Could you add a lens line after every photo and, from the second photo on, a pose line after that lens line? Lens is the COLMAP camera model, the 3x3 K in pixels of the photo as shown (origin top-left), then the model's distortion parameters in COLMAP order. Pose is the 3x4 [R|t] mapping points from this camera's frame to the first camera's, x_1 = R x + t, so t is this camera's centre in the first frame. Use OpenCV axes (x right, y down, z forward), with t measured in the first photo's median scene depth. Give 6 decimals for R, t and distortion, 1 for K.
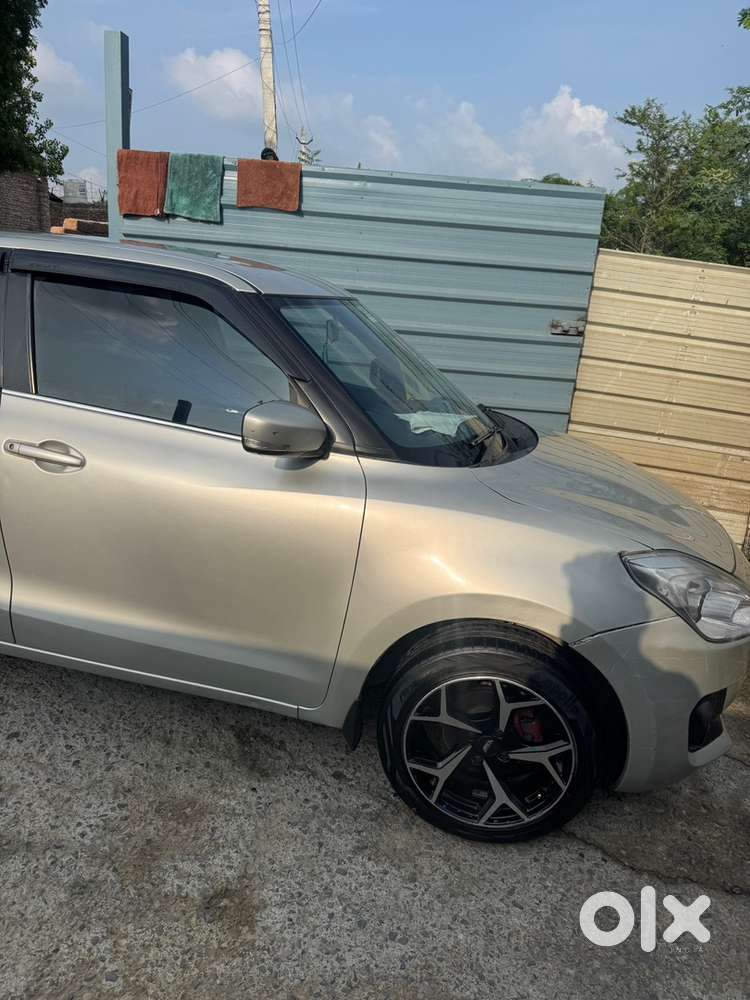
lens RADIAL K [[712.0, 0, 375.7], [0, 712.0, 504.6], [0, 0, 1]] dist [0.017567, -0.026075]
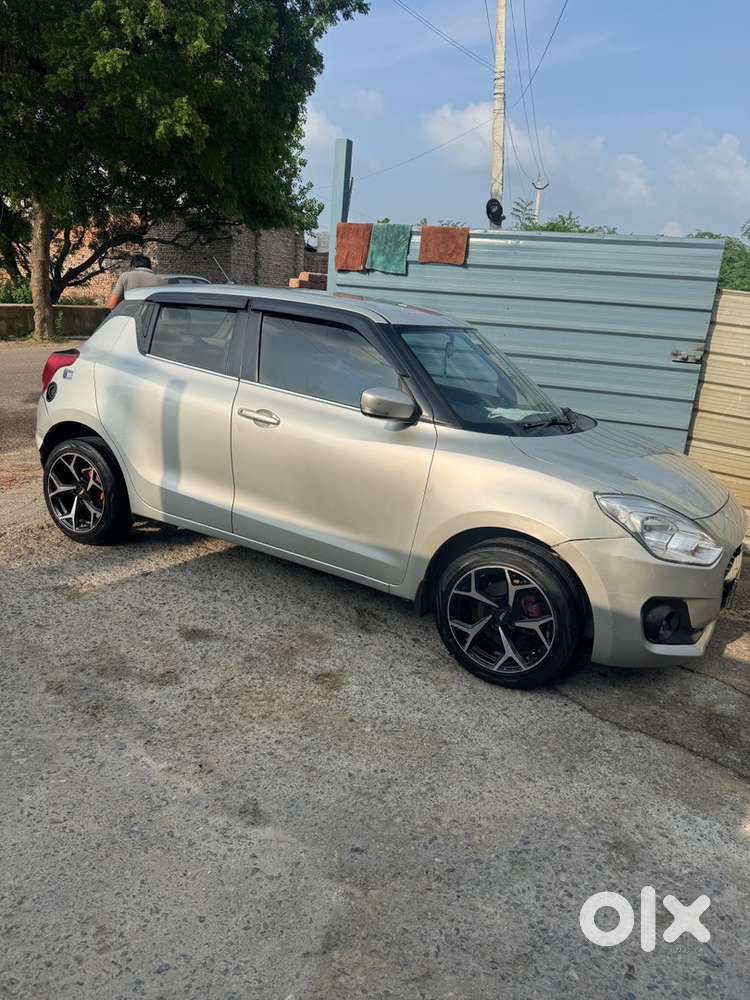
lens RADIAL K [[707.1, 0, 379.0], [0, 707.1, 502.0], [0, 0, 1]] dist [0.125745, -0.224187]
pose [[0.953434, 0.074756, -0.292190, 0.286114], [-0.091142, 0.994915, -0.042856, 0.159256], [0.287500, 0.067491, 0.955400, -0.466684]]
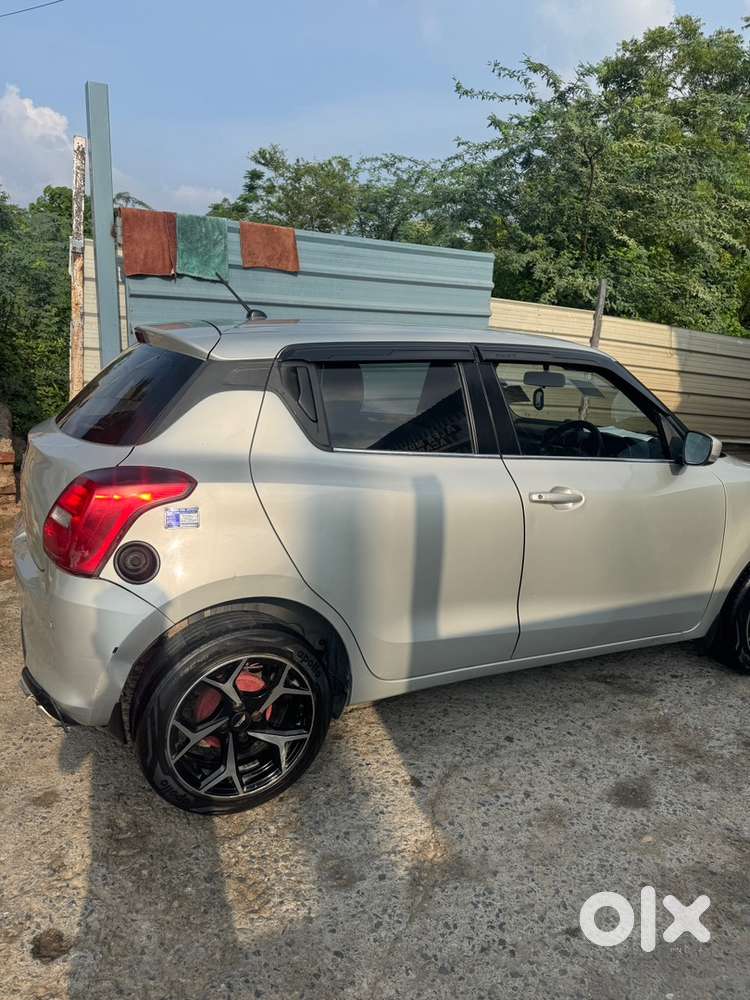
lens RADIAL K [[707.3, 0, 392.6], [0, 707.3, 497.2], [0, 0, 1]] dist [0.035377, -0.032378]
pose [[0.780422, -0.193171, 0.594666, -1.304931], [0.205083, 0.977547, 0.048401, -0.174645], [-0.590663, 0.084183, 0.802515, 0.124430]]
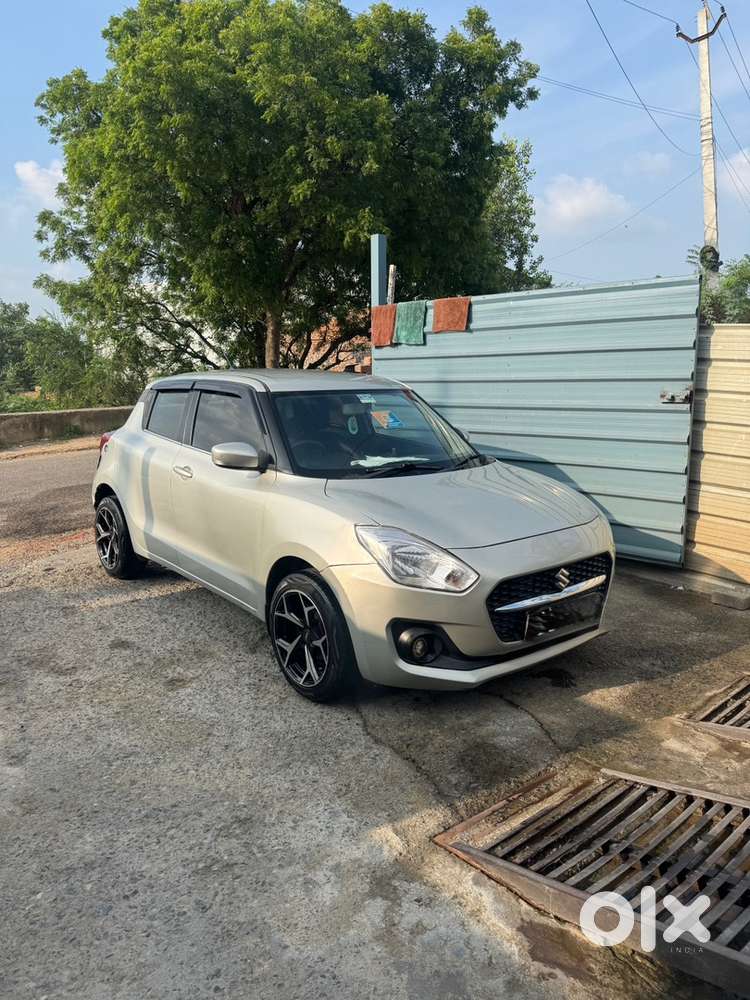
lens RADIAL K [[709.7, 0, 375.0], [0, 709.7, 500.0], [0, 0, 1]] dist [0.142282, -0.229624]
pose [[0.767957, 0.021912, -0.640126, 1.203107], [-0.113503, 0.988253, -0.102341, 0.147174], [0.630364, 0.151250, 0.761423, -0.230812]]
